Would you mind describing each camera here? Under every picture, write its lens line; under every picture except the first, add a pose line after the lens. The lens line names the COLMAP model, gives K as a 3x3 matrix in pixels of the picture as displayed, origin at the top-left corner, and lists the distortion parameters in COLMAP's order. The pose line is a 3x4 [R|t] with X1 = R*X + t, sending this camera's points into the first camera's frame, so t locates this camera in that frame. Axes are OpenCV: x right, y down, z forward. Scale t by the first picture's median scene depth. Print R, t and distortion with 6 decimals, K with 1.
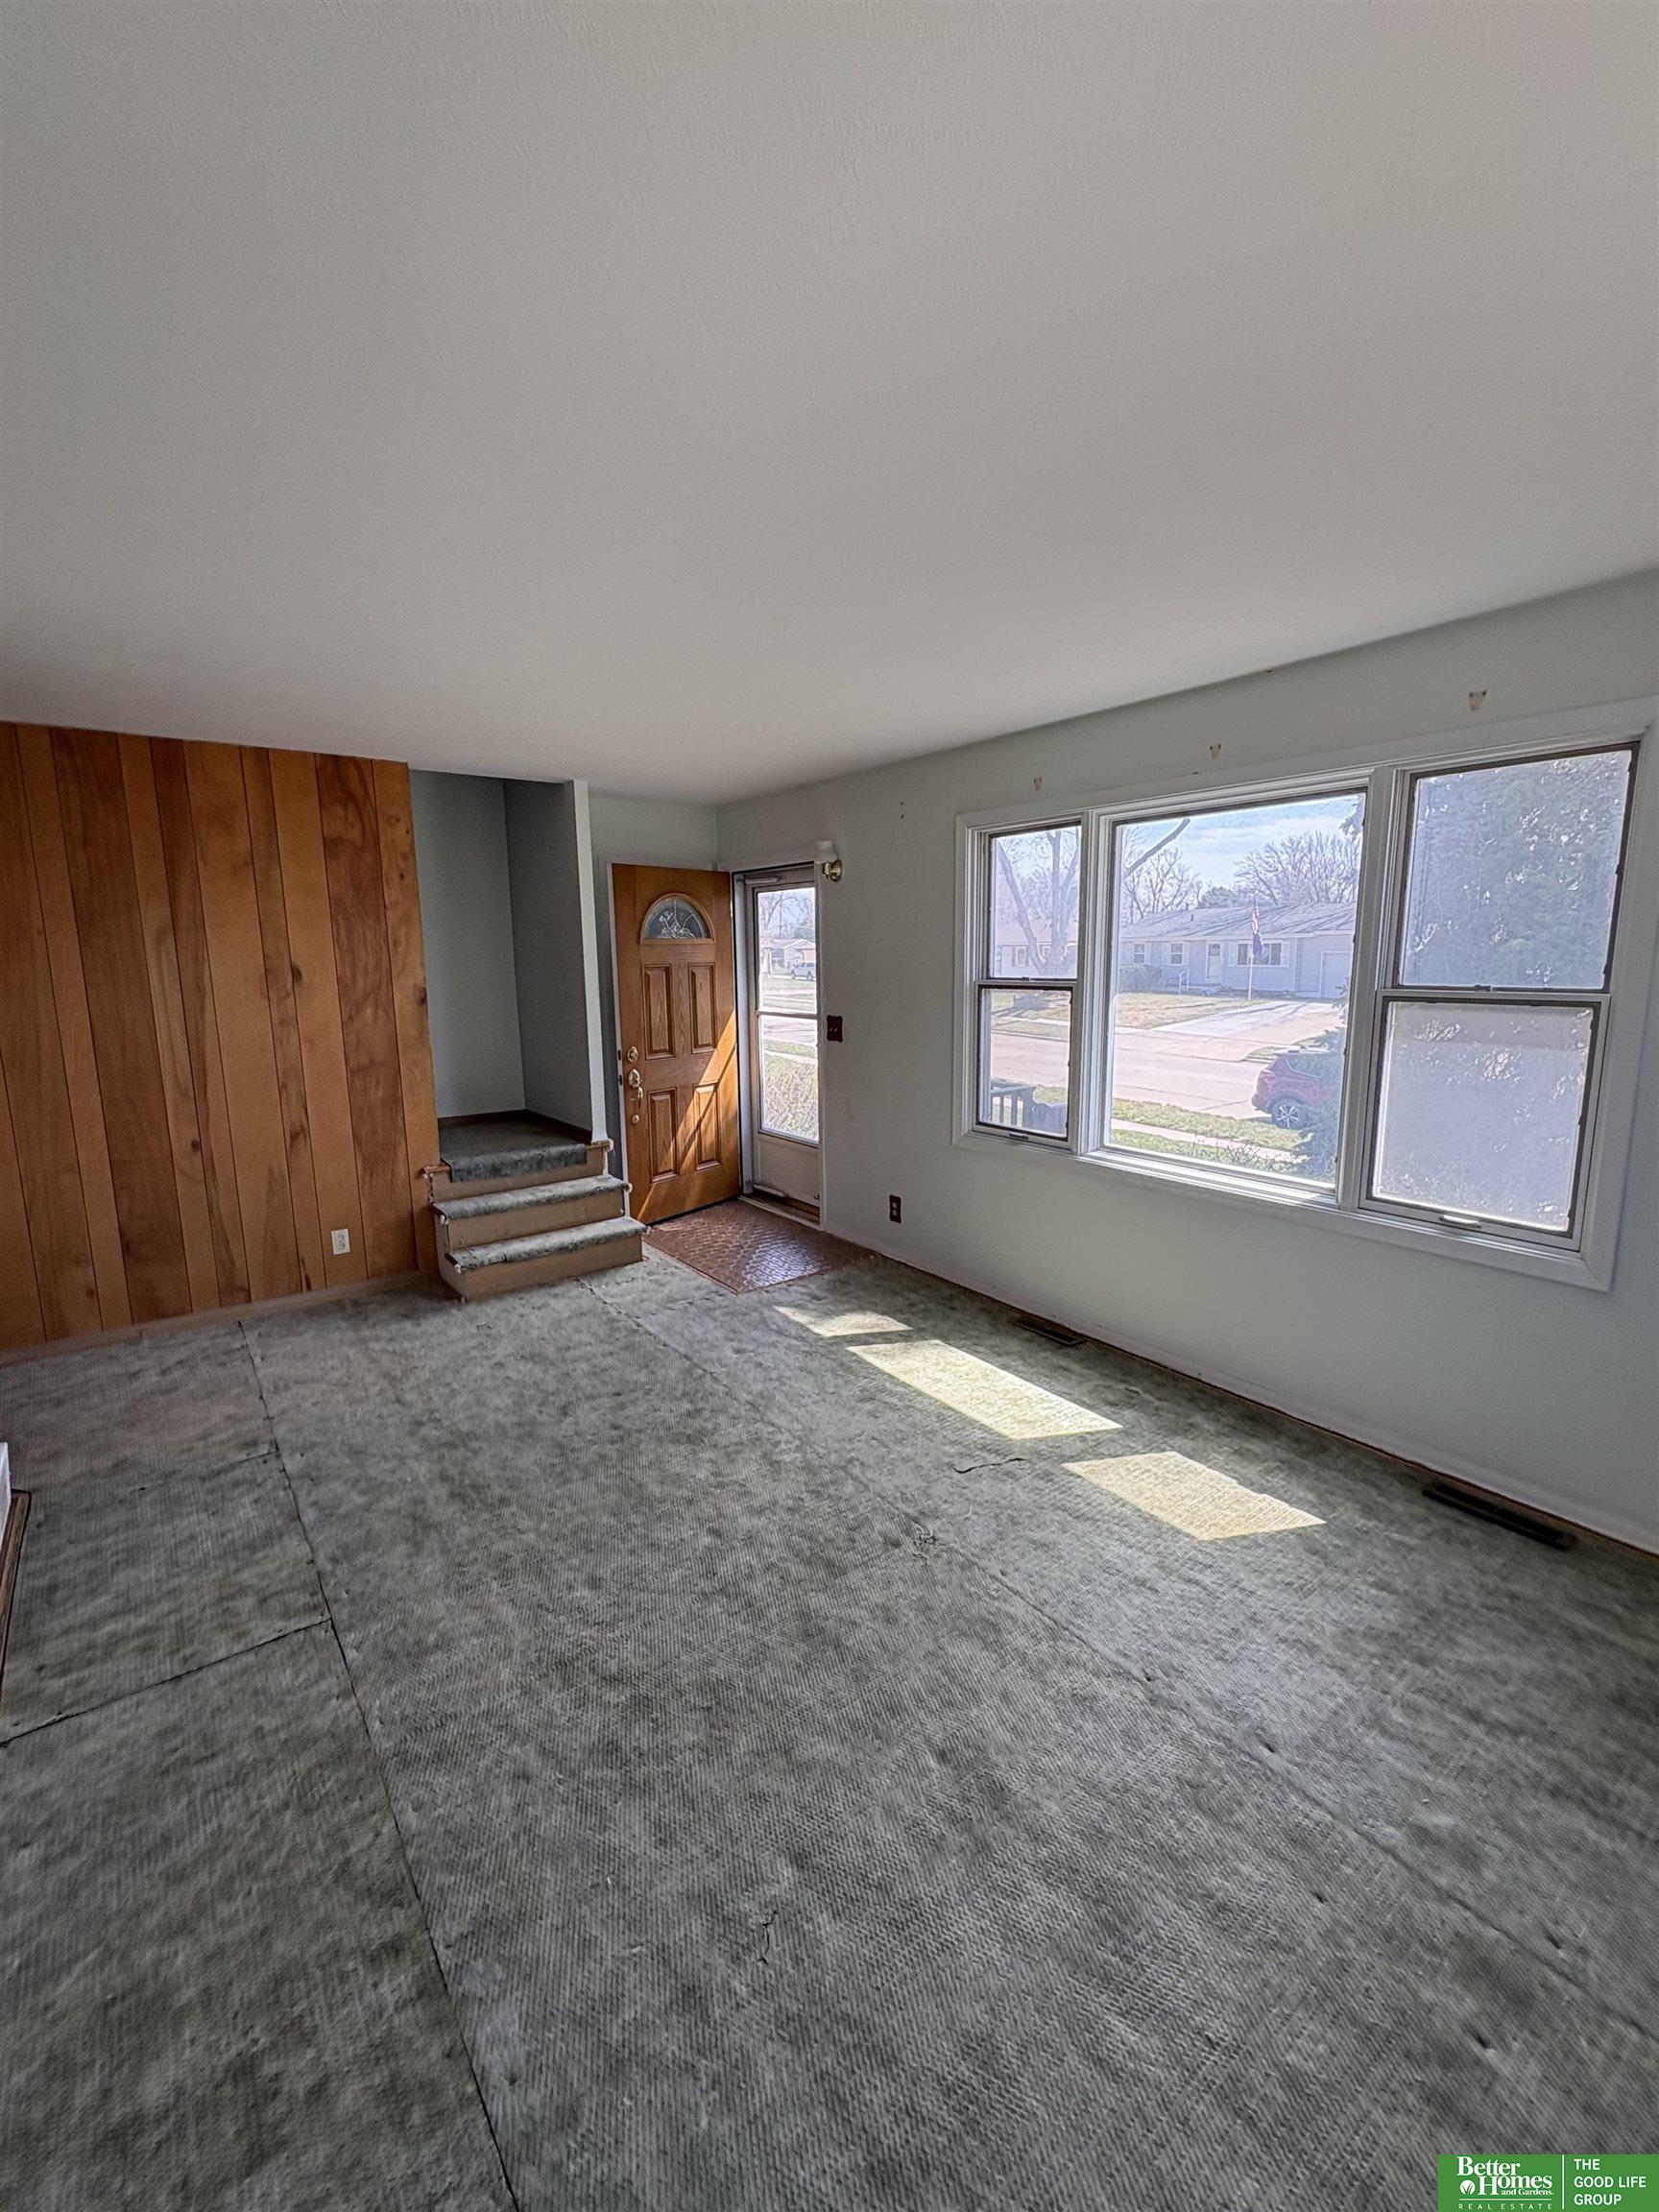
lens RADIAL K [[933.9, 0, 827.0], [0, 933.9, 1100.8], [0, 0, 1]] dist [0.001527, 0.000506]
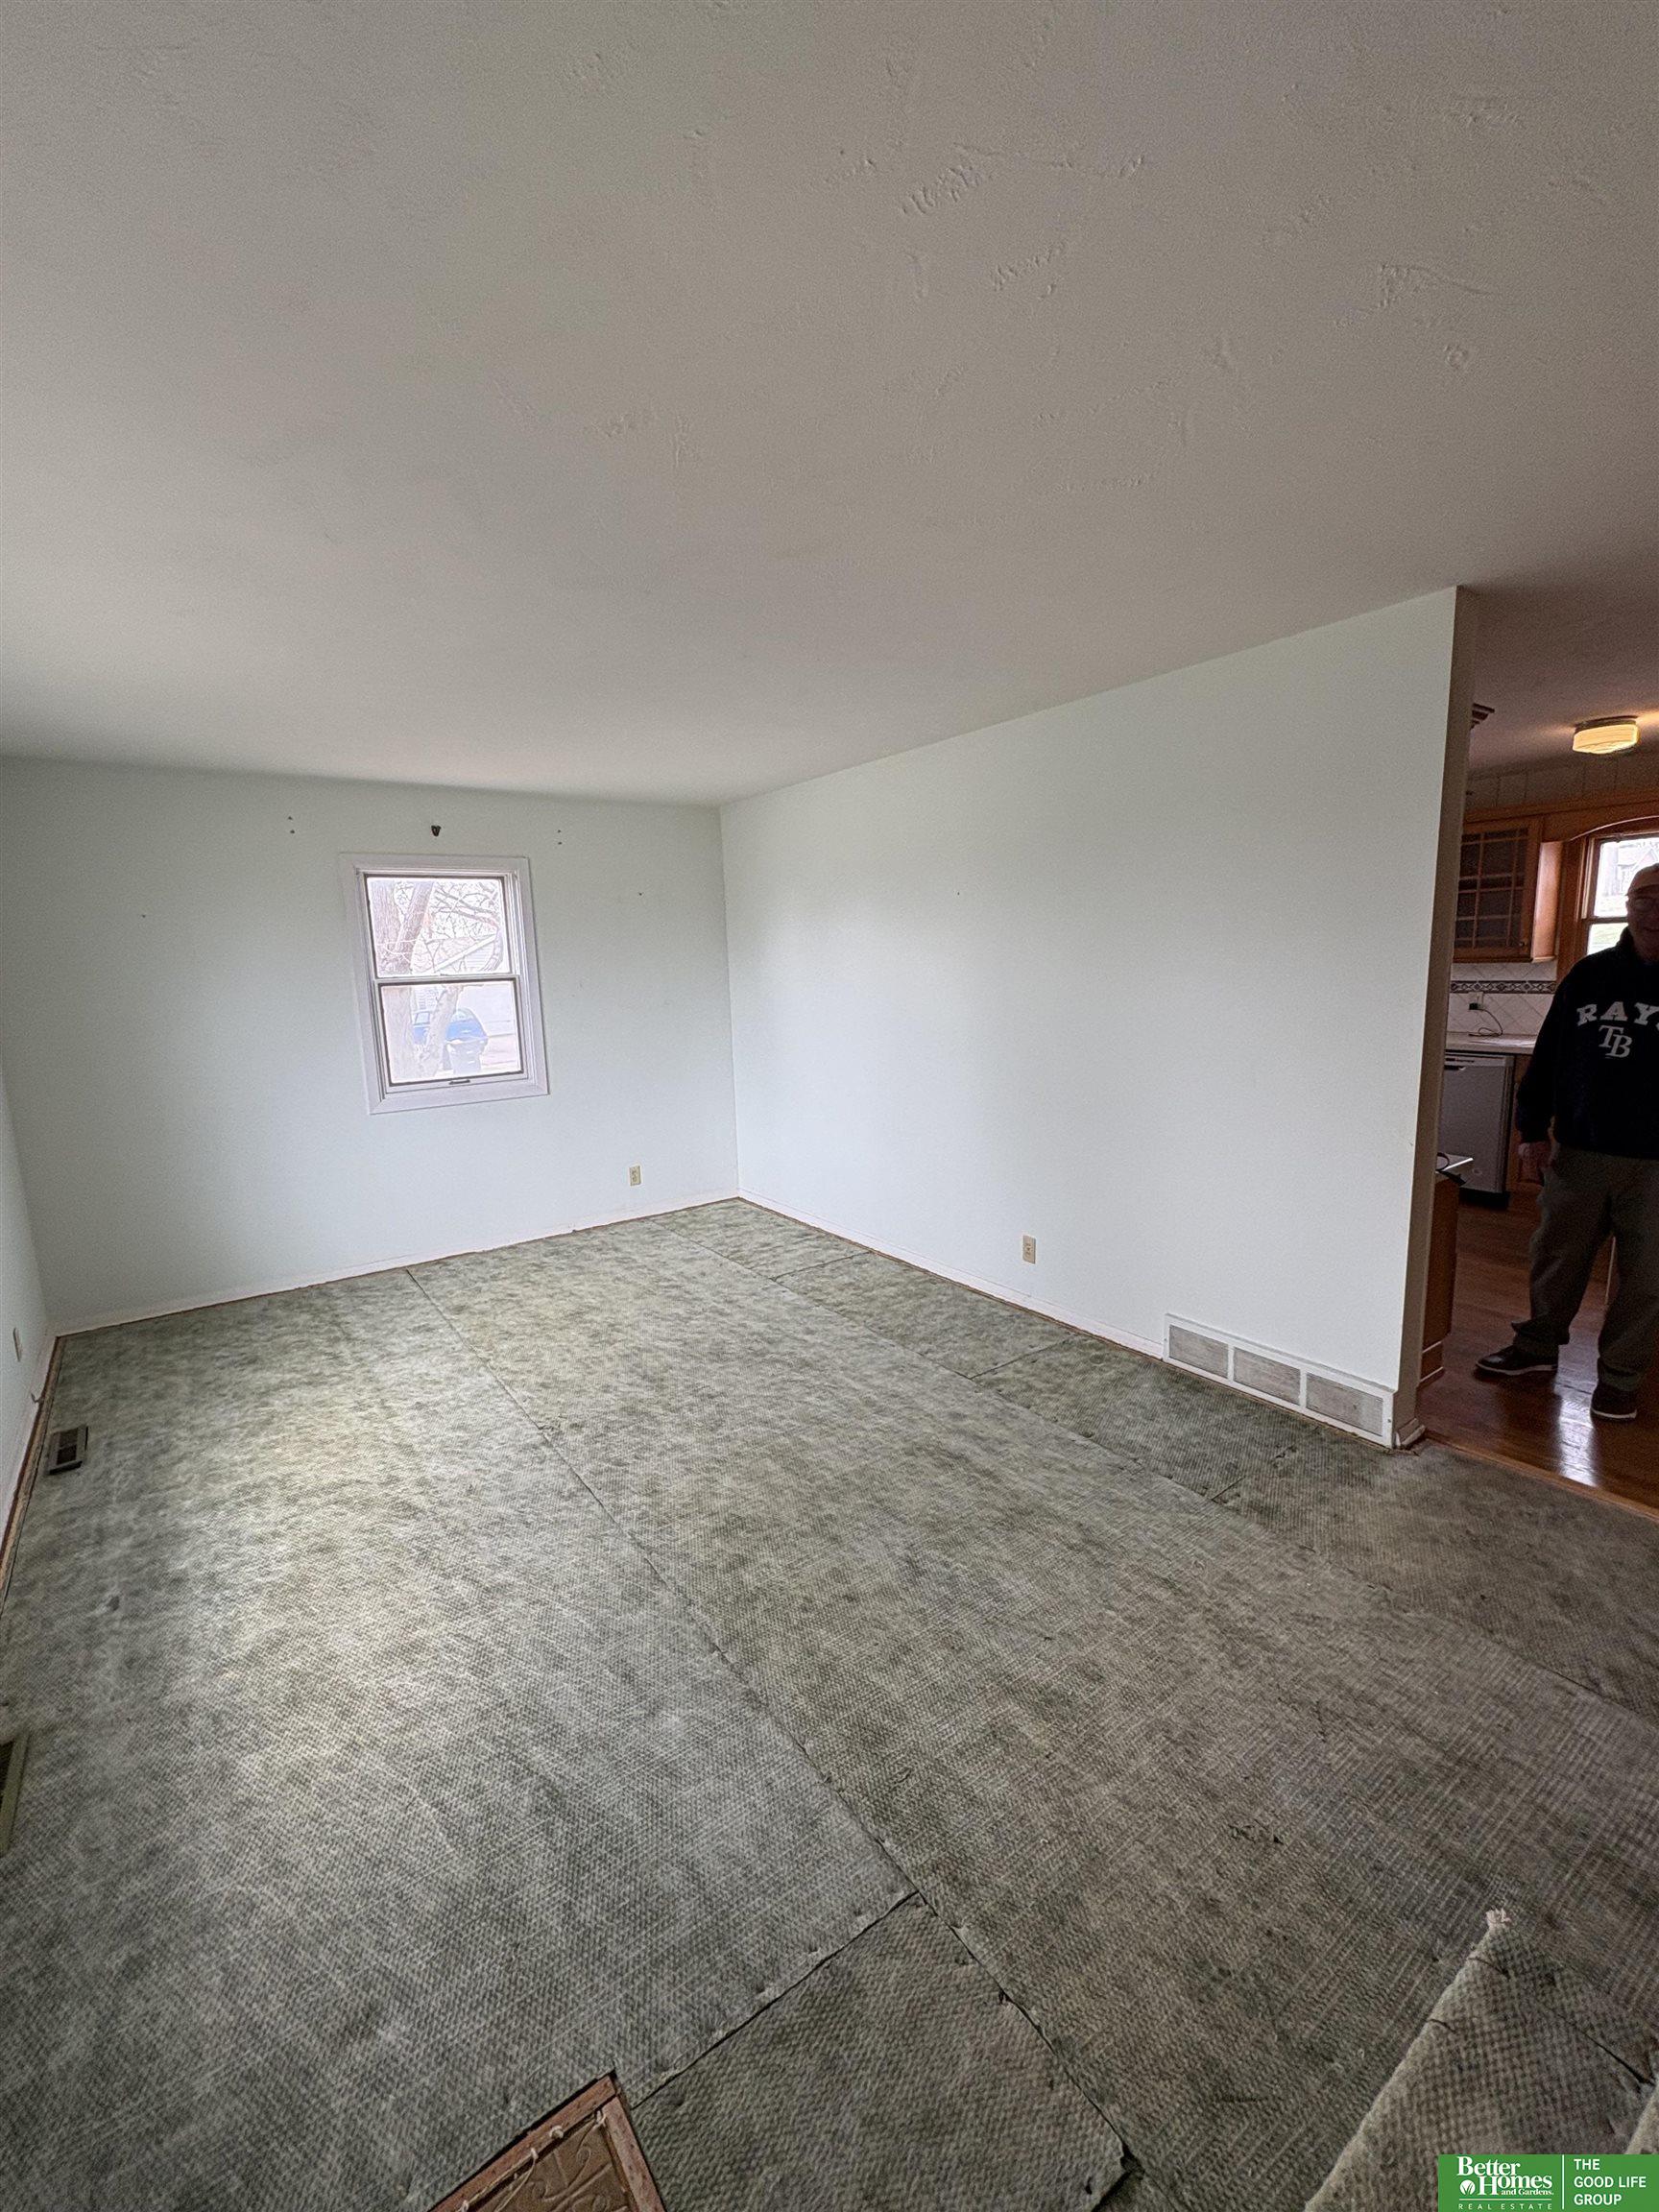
lens RADIAL K [[933.9, 0, 827.0], [0, 933.9, 1100.8], [0, 0, 1]] dist [0.001527, 0.000506]
pose [[-0.998635, 0.040761, 0.032672, -0.285627], [0.048906, 0.949322, 0.310478, -0.278354], [-0.018361, 0.311652, -0.950019, 1.793601]]
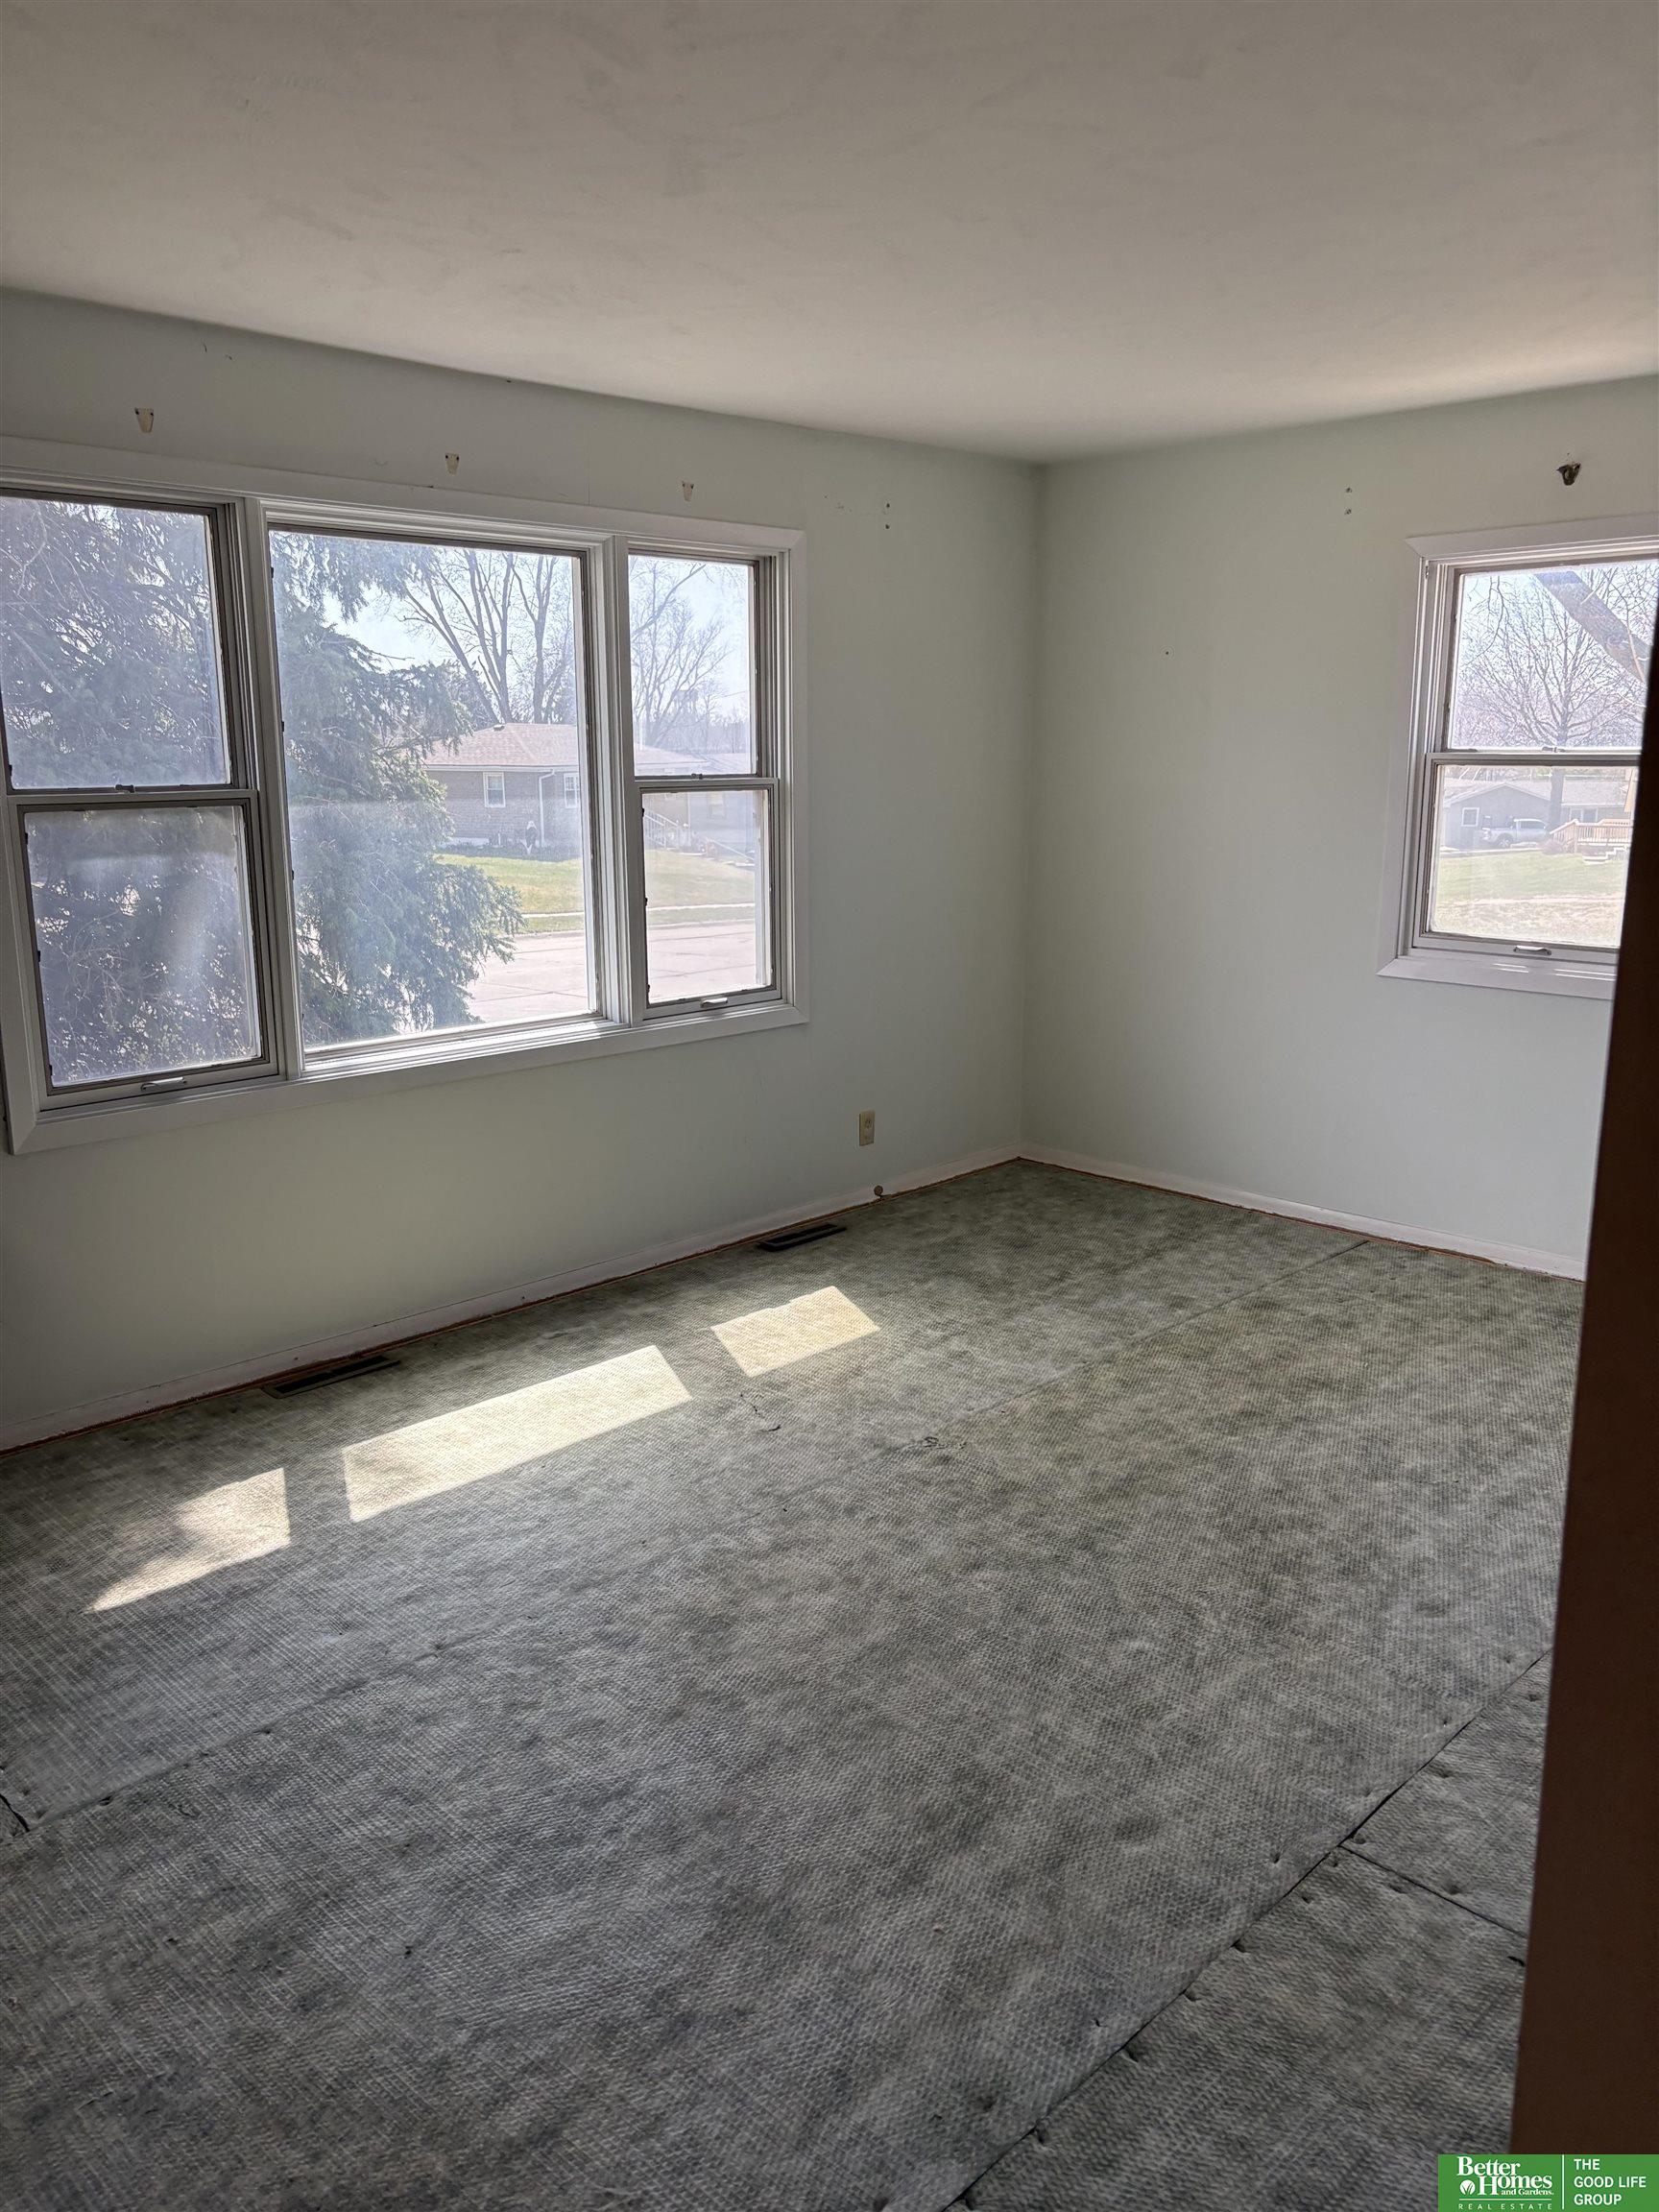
lens RADIAL K [[1665.4, 0, 821.1], [0, 1665.4, 1095.8], [0, 0, 1]] dist [0.047841, -0.058157]
pose [[-0.140970, -0.197041, 0.970207, -1.111875], [0.161616, 0.962267, 0.218911, -0.150659], [-0.976733, 0.187661, -0.103806, 1.045304]]
